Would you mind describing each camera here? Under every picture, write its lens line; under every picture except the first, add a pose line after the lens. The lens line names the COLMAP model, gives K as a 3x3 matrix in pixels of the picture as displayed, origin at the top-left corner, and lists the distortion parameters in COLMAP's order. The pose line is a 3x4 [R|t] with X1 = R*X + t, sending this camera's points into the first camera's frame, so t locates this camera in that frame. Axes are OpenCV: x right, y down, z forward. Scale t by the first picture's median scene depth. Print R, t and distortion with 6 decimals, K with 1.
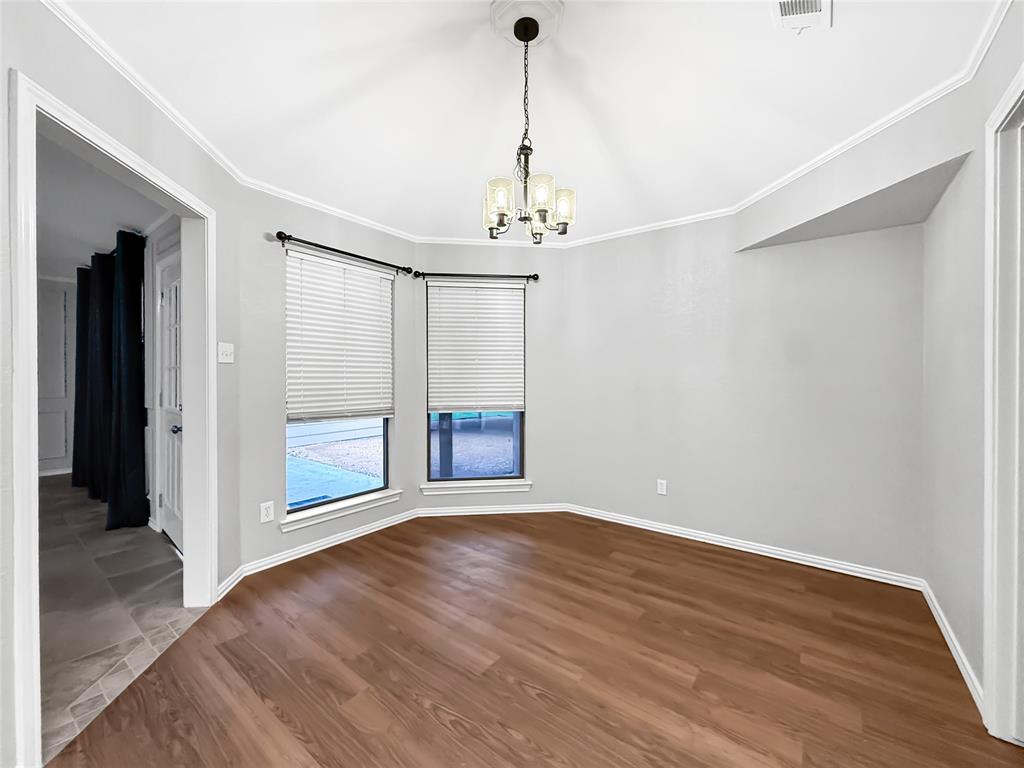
lens RADIAL K [[419.1, 0, 511.4], [0, 419.1, 376.7], [0, 0, 1]] dist [0.000582, 0.000198]
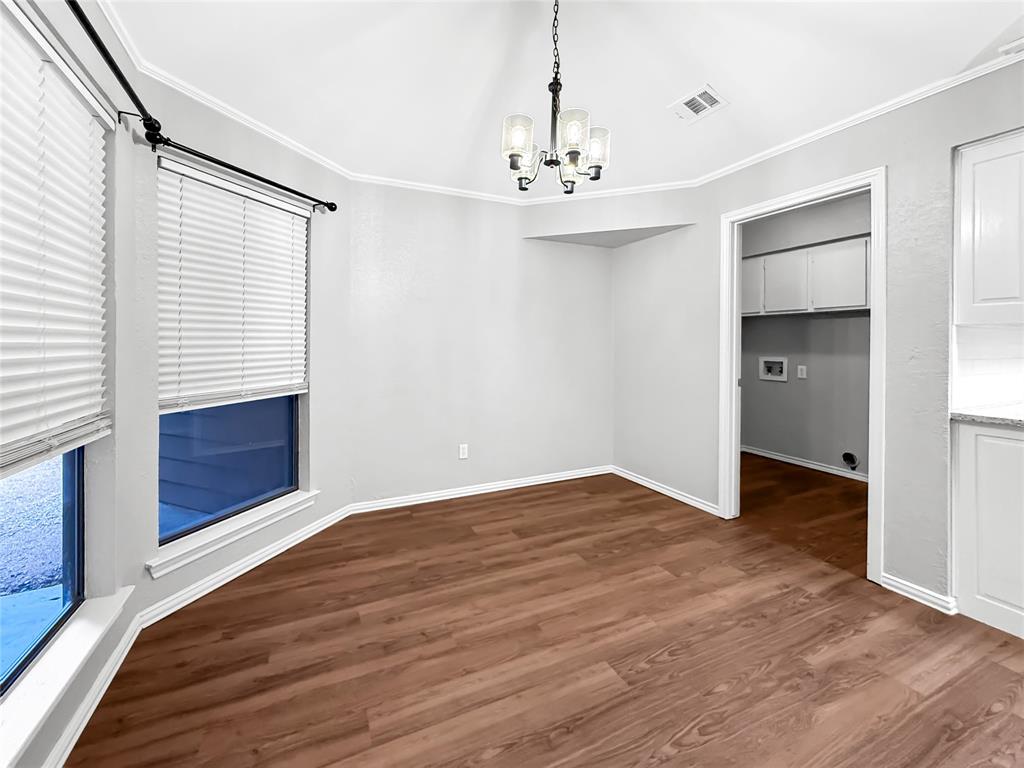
lens RADIAL K [[425.3, 0, 509.5], [0, 425.3, 346.0], [0, 0, 1]] dist [-0.002027, -0.000014]
pose [[0.469100, -0.008883, 0.883100, -0.799587], [0.006351, 0.999957, 0.006684, 0.001899], [-0.883122, 0.002473, 0.469137, 0.675182]]
